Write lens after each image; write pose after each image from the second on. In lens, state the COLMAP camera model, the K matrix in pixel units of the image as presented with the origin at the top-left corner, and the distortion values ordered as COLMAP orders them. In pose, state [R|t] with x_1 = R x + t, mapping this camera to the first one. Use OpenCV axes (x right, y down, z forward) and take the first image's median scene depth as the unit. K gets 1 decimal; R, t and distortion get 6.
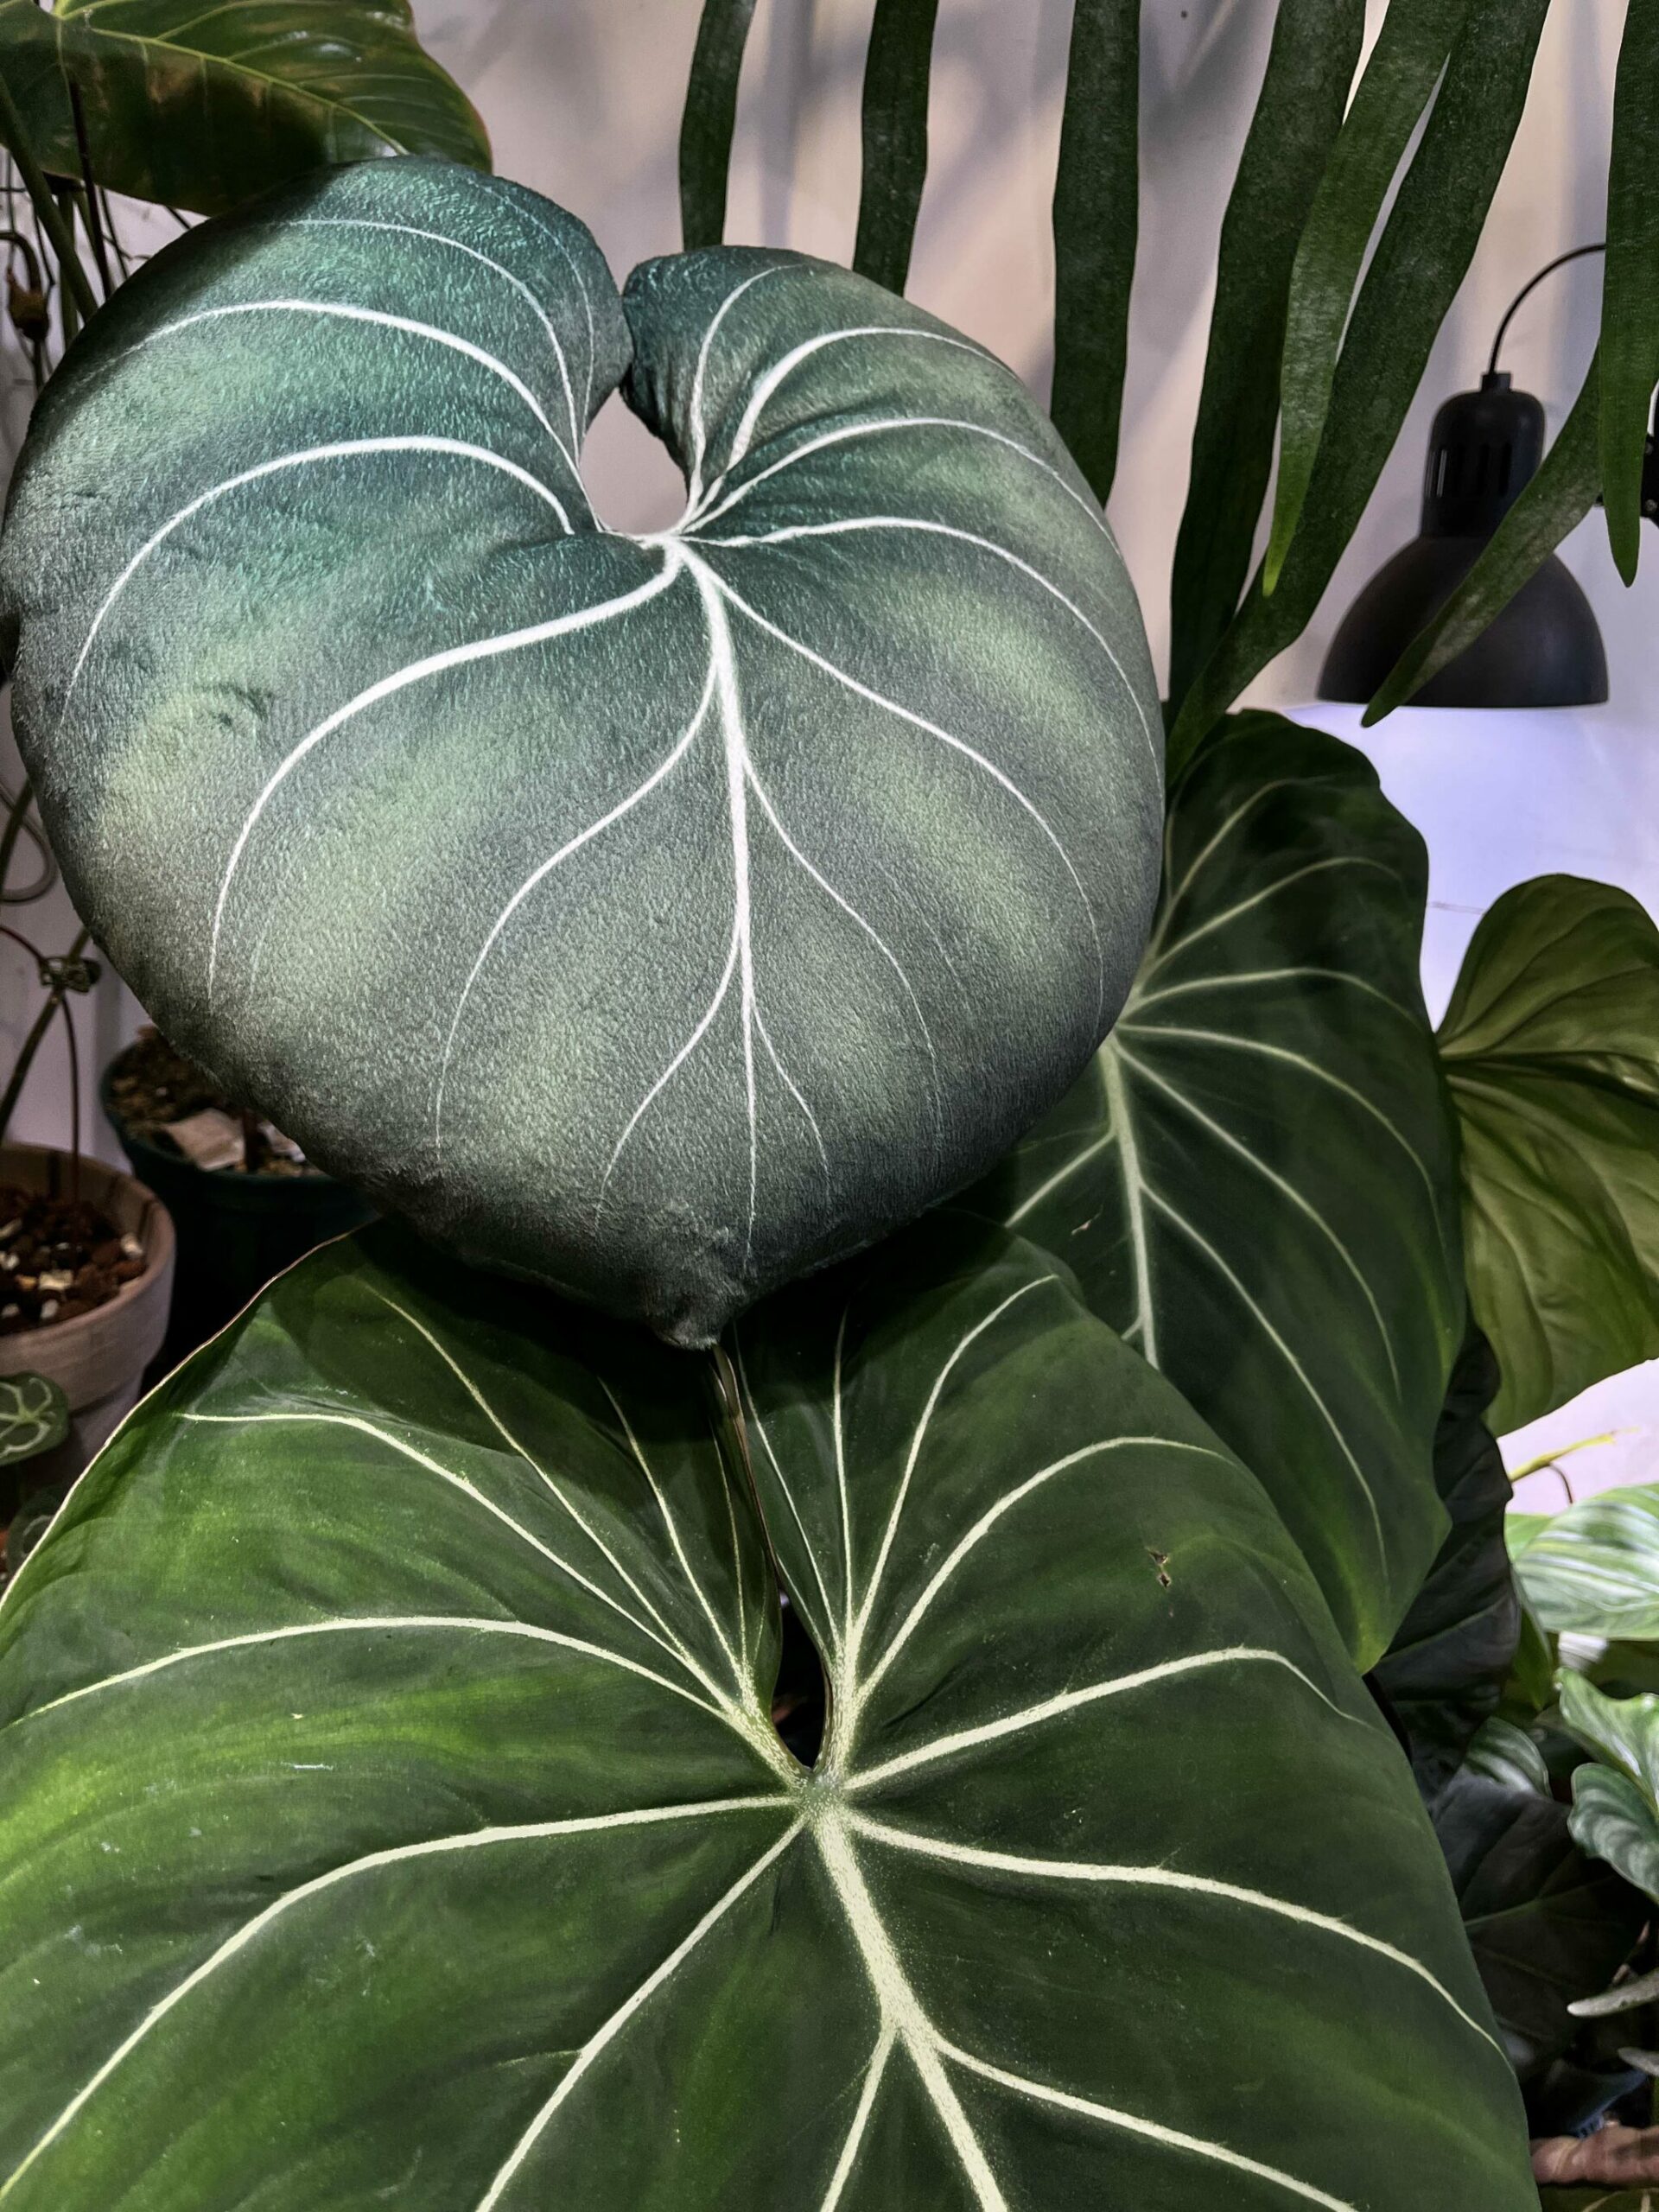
lens RADIAL K [[1748.3, 0, 829.5], [0, 1748.3, 1106.0], [0, 0, 1]] dist [-0.004992, -0.000497]
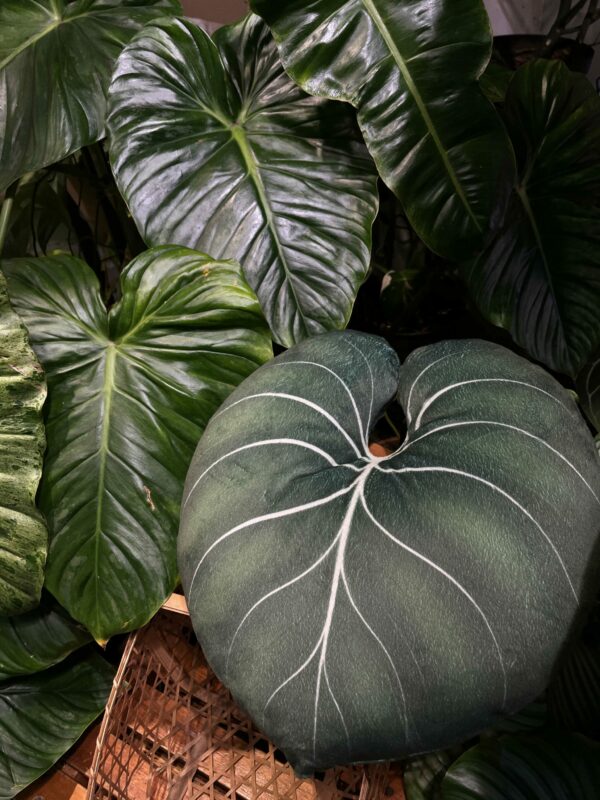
lens RADIAL K [[632.3, 0, 300.0], [0, 632.3, 400.0], [0, 0, 1]] dist [-0.004992, -0.000497]
pose [[0.665300, 0.031826, -0.745897, 0.629821], [-0.132269, 0.988311, -0.075807, -0.370155], [0.734766, 0.149093, 0.661733, 0.261445]]
